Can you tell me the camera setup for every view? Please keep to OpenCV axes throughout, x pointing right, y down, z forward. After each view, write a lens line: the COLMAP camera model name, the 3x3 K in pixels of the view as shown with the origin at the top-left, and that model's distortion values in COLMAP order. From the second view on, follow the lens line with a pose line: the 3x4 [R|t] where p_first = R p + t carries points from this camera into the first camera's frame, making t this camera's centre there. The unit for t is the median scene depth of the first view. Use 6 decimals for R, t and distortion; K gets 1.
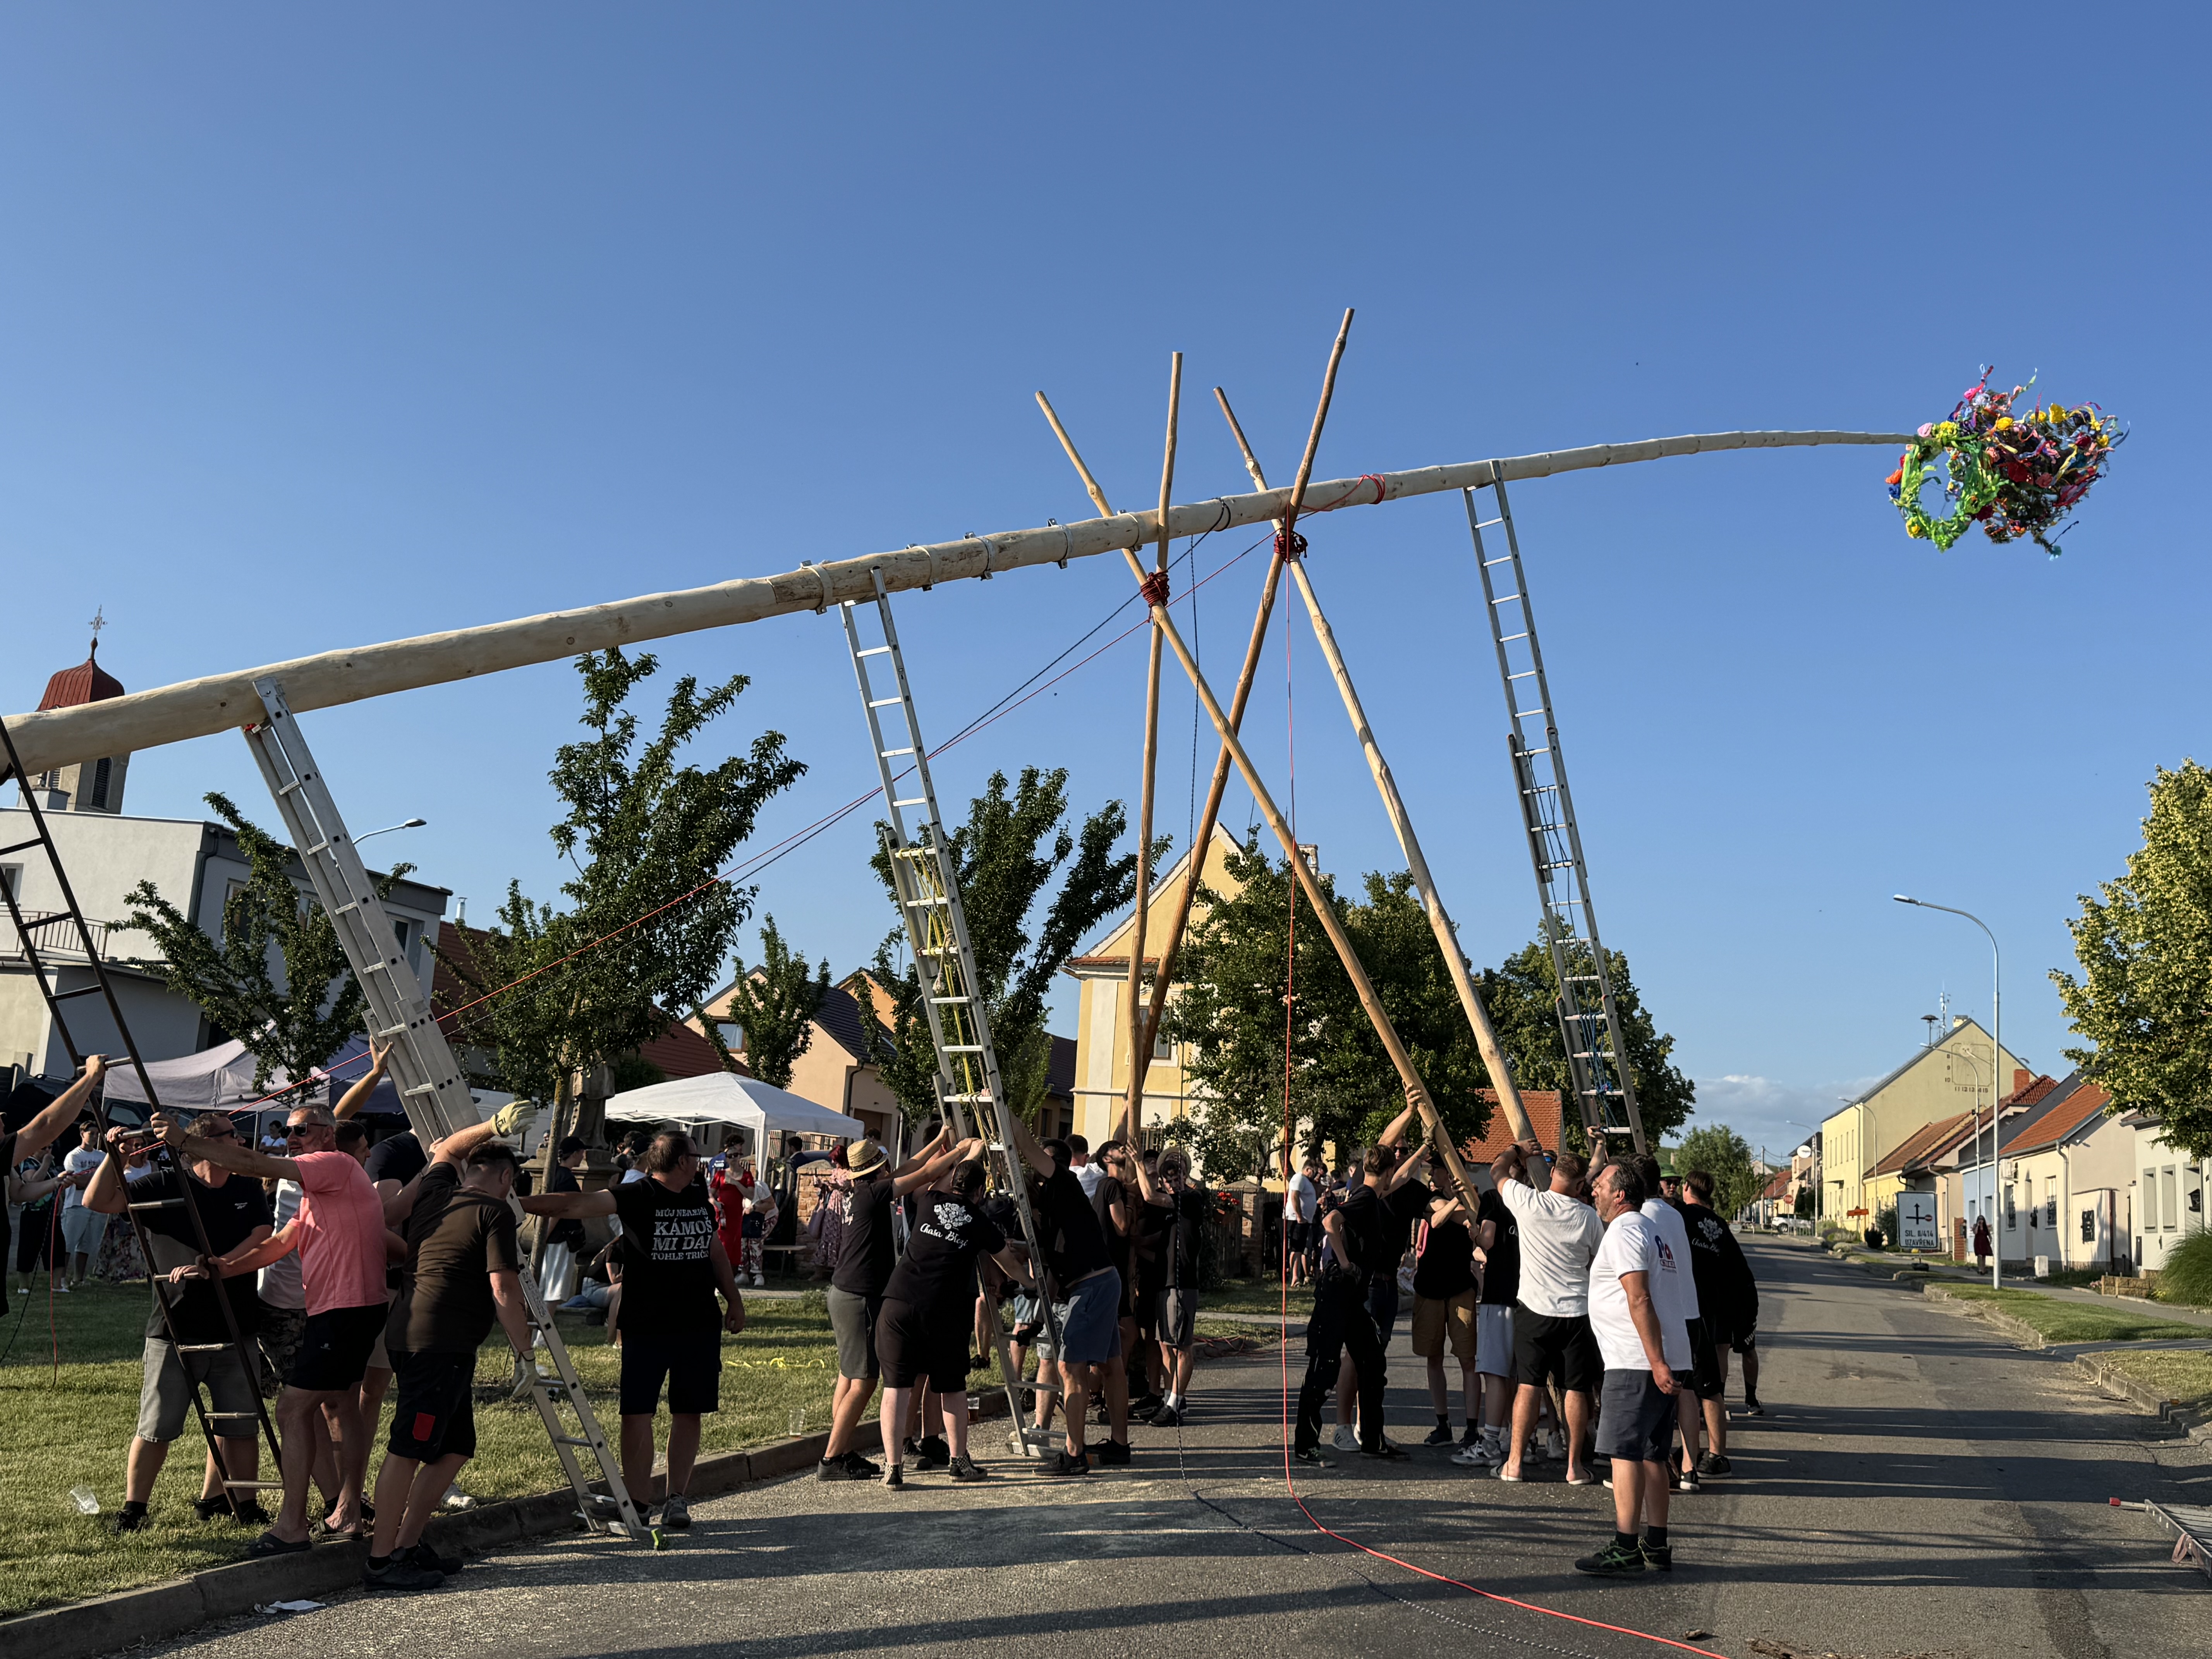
lens RADIAL K [[2185.1, 0, 1106.0], [0, 2185.1, 829.5], [0, 0, 1]] dist [0.152547, -0.313288]
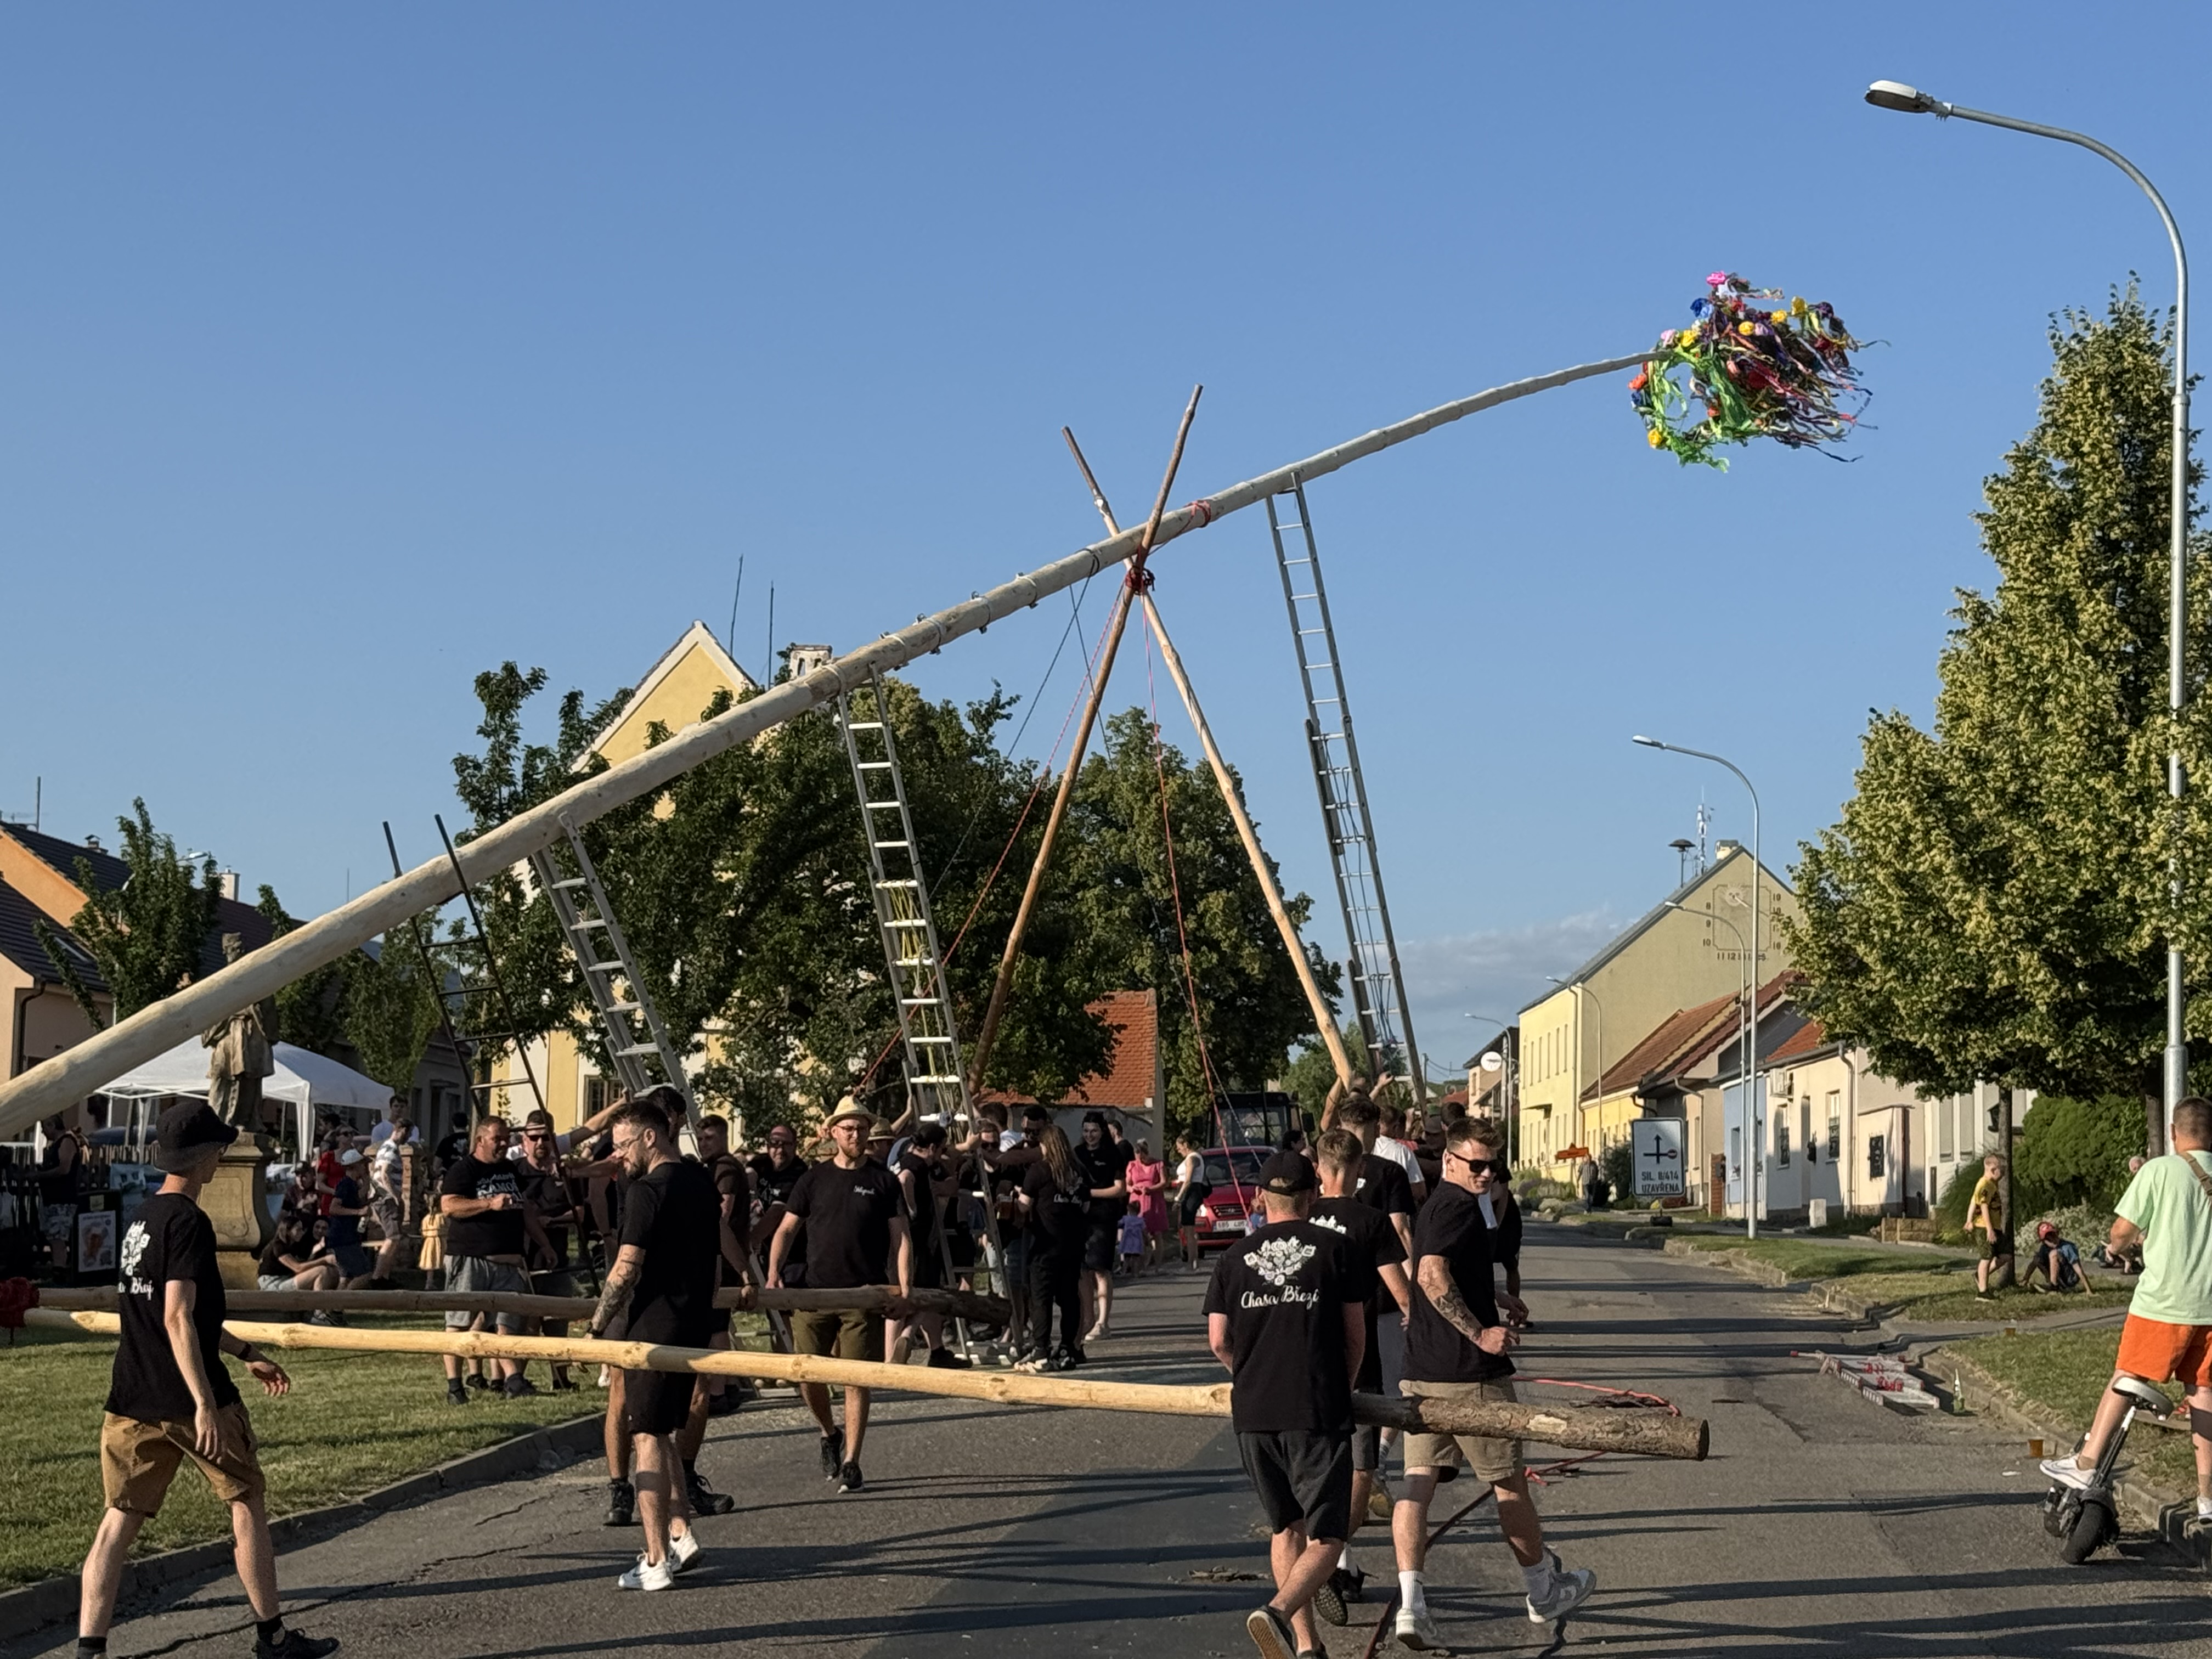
lens RADIAL K [[4090.5, 0, 1106.0], [0, 4090.5, 829.5], [0, 0, 1]] dist [-0.213750, 6.032034]
pose [[0.977146, -0.020774, 0.211550, -0.126999], [0.003285, 0.996570, 0.082691, -0.058547], [-0.212542, -0.080106, 0.973863, -0.352147]]
